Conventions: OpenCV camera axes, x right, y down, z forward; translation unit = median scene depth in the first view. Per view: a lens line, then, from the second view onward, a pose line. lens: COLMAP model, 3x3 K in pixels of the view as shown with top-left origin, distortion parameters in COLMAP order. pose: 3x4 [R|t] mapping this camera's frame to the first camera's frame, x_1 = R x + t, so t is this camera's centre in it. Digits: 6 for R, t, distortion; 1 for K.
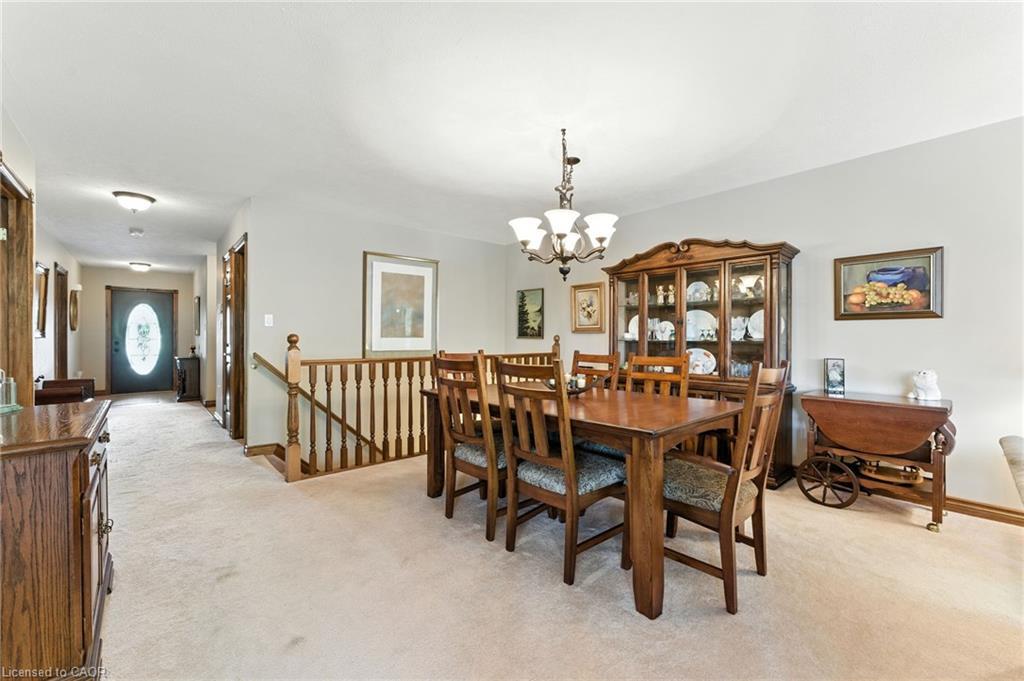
lens RADIAL K [[421.5, 0, 513.3], [0, 421.5, 336.1], [0, 0, 1]] dist [-0.002724, 0.002459]
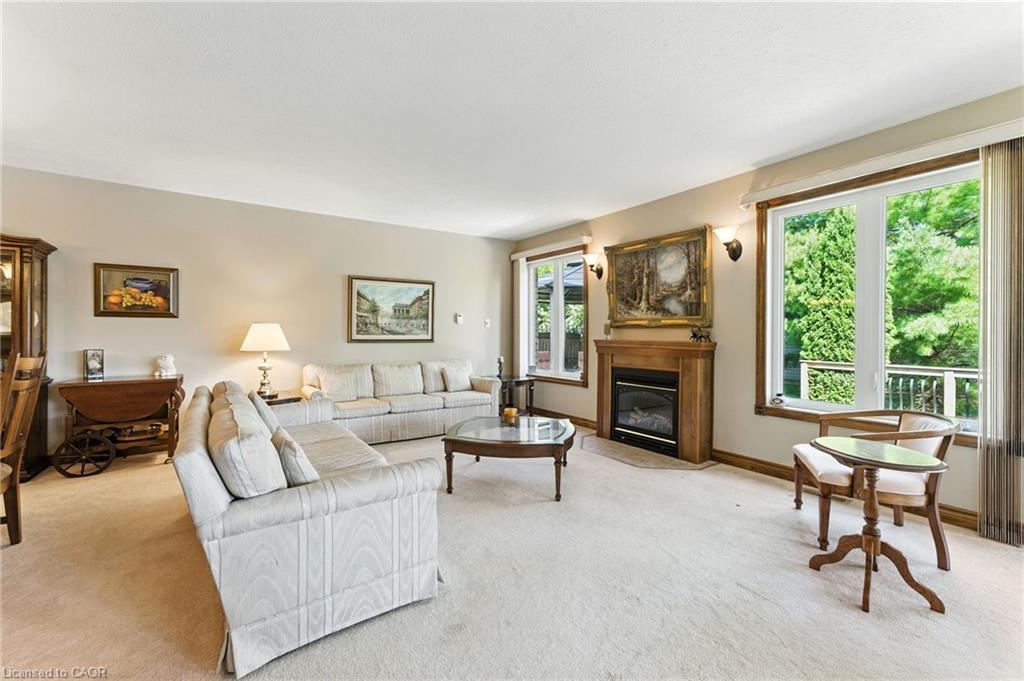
lens RADIAL K [[421.5, 0, 512.9], [0, 421.5, 331.7], [0, 0, 1]] dist [-0.002724, 0.002459]
pose [[0.145949, -0.000657, 0.989292, -0.209919], [-0.002017, 0.999998, 0.000962, 0.000572], [-0.989290, -0.002135, 0.145948, -0.300954]]
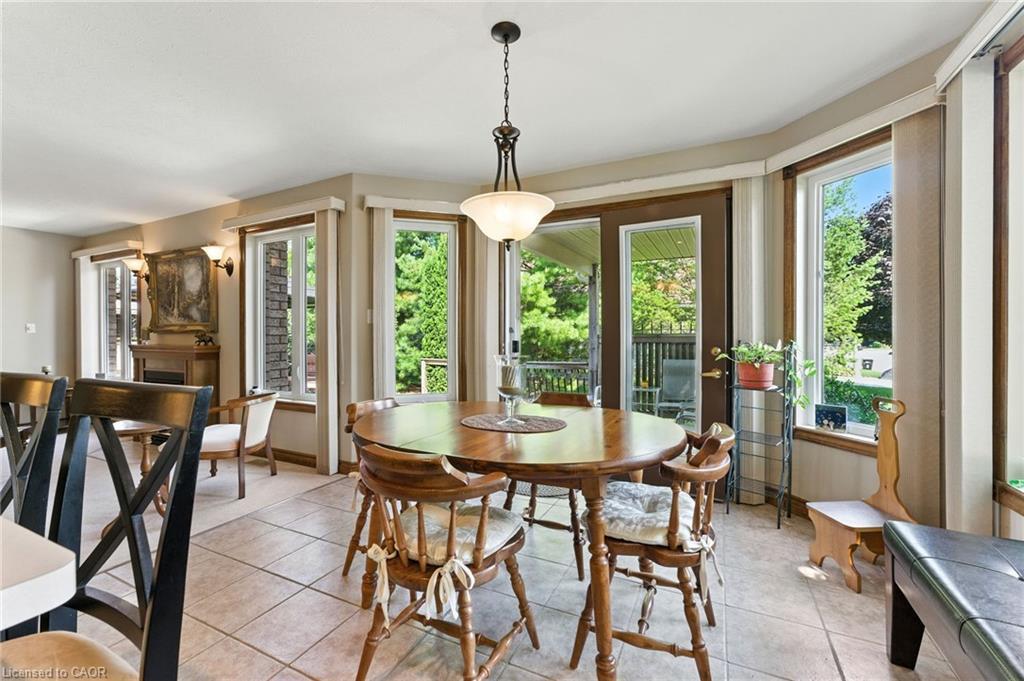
lens RADIAL K [[439.8, 0, 503.0], [0, 439.8, 335.5], [0, 0, 1]] dist [-0.018500, -0.000148]
pose [[-0.351690, -0.001669, 0.936115, -0.583928], [0.006220, 0.999972, 0.004120, -0.001953], [-0.936096, 0.007271, -0.351670, -1.028581]]
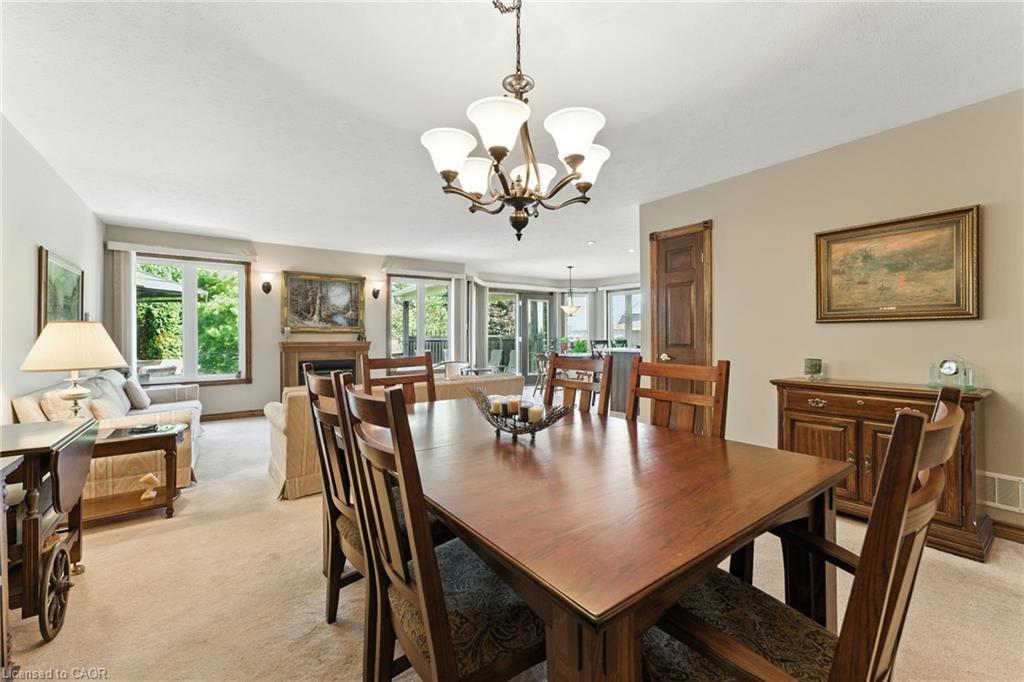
lens RADIAL K [[421.5, 0, 509.8], [0, 421.5, 336.9], [0, 0, 1]] dist [-0.002724, 0.002459]
pose [[-0.993722, 0.004534, 0.111790, 0.054497], [0.005252, 0.999967, 0.006121, -0.001254], [-0.111759, 0.006670, -0.993713, 1.334971]]
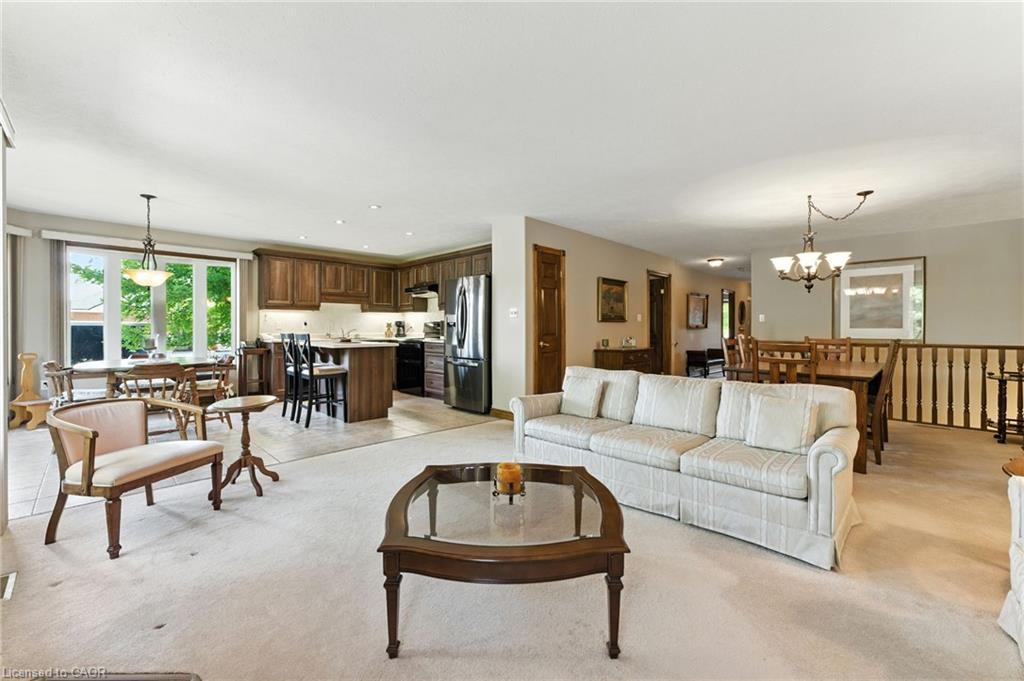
lens RADIAL K [[421.5, 0, 508.7], [0, 421.5, 334.3], [0, 0, 1]] dist [-0.002724, 0.002459]
pose [[0.061680, 0.019333, -0.997909, 1.364092], [-0.001835, 0.999813, 0.019257, 0.004093], [0.998094, 0.000643, 0.061703, -0.194932]]
